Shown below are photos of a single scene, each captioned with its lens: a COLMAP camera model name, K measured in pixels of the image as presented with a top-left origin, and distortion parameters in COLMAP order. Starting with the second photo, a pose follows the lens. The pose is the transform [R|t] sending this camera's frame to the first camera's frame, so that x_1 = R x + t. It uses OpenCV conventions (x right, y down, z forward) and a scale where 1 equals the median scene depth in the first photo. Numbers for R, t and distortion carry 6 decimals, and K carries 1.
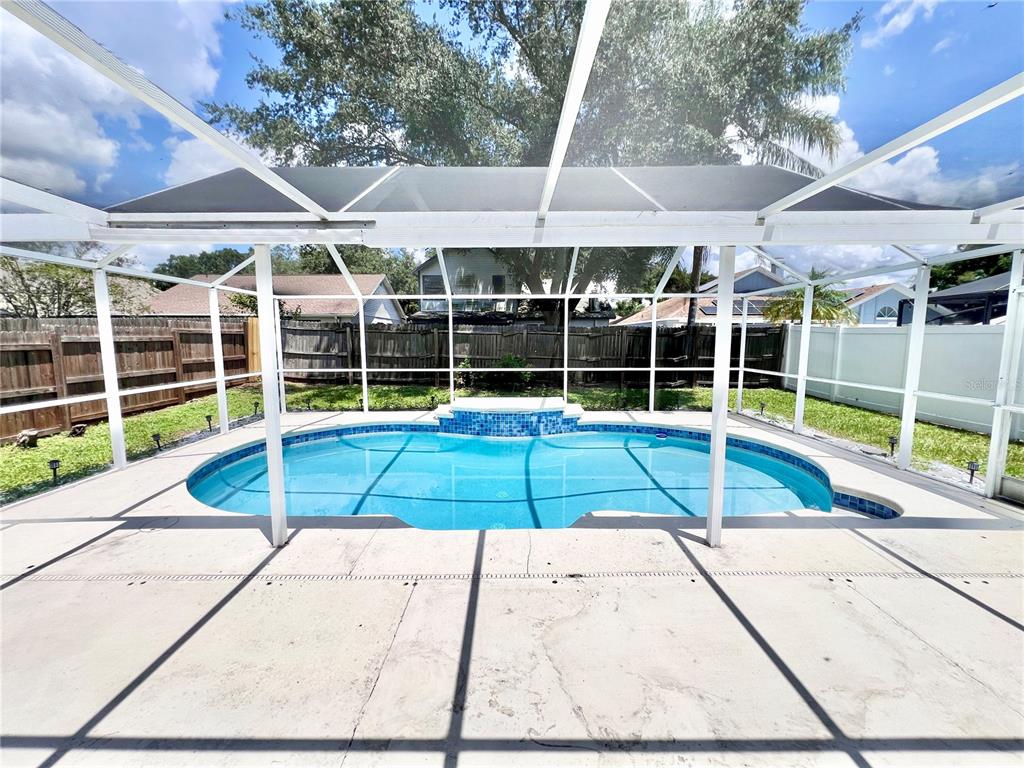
lens RADIAL K [[411.4, 0, 508.5], [0, 411.4, 381.5], [0, 0, 1]] dist [-0.002833, 0.000082]
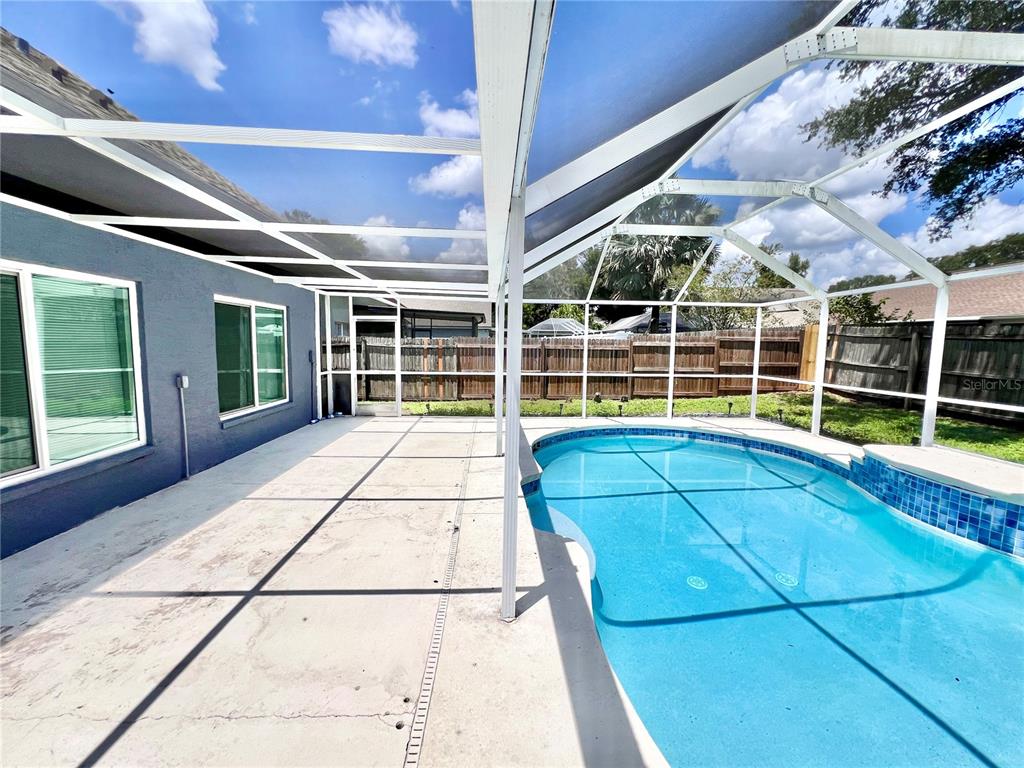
lens RADIAL K [[411.4, 0, 508.5], [0, 411.4, 381.5], [0, 0, 1]] dist [-0.002833, 0.000082]
pose [[0.045025, 0.095041, -0.994455, 0.494848], [-0.120034, 0.988767, 0.089063, -0.035846], [0.991748, 0.115358, 0.055928, 0.376720]]
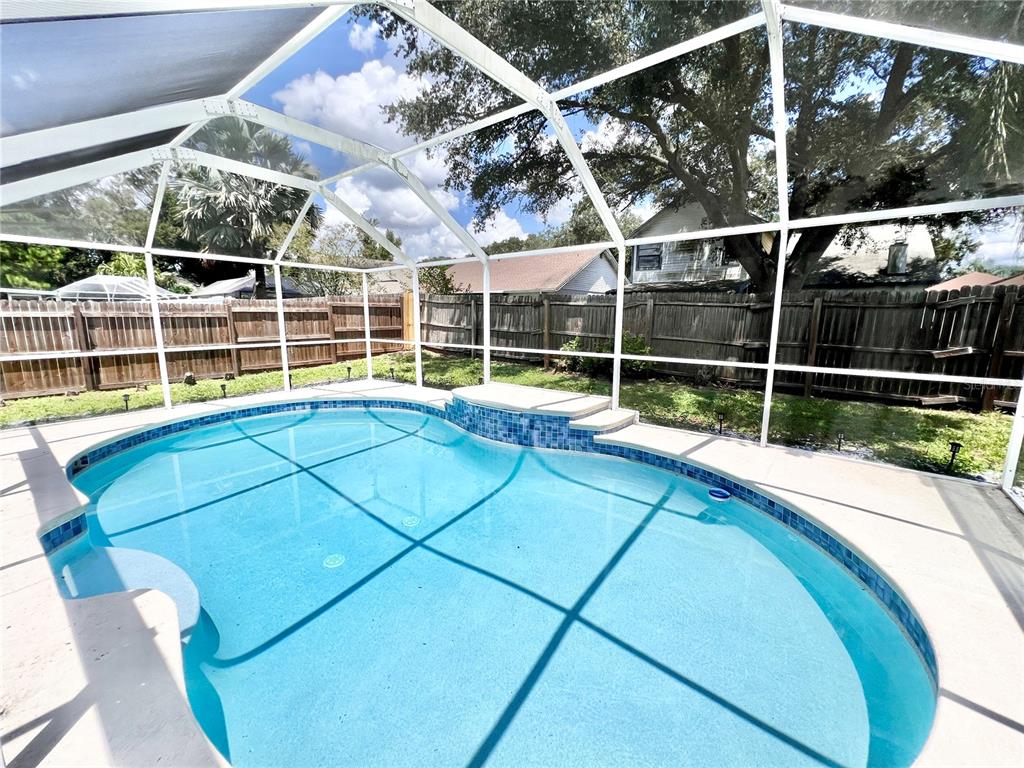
lens RADIAL K [[411.4, 0, 508.5], [0, 411.4, 381.5], [0, 0, 1]] dist [-0.002833, 0.000082]
pose [[0.789640, 0.103410, -0.604794, 0.455261], [-0.070612, 0.994462, 0.077843, -0.031842], [0.609494, -0.018762, 0.792568, 0.412927]]
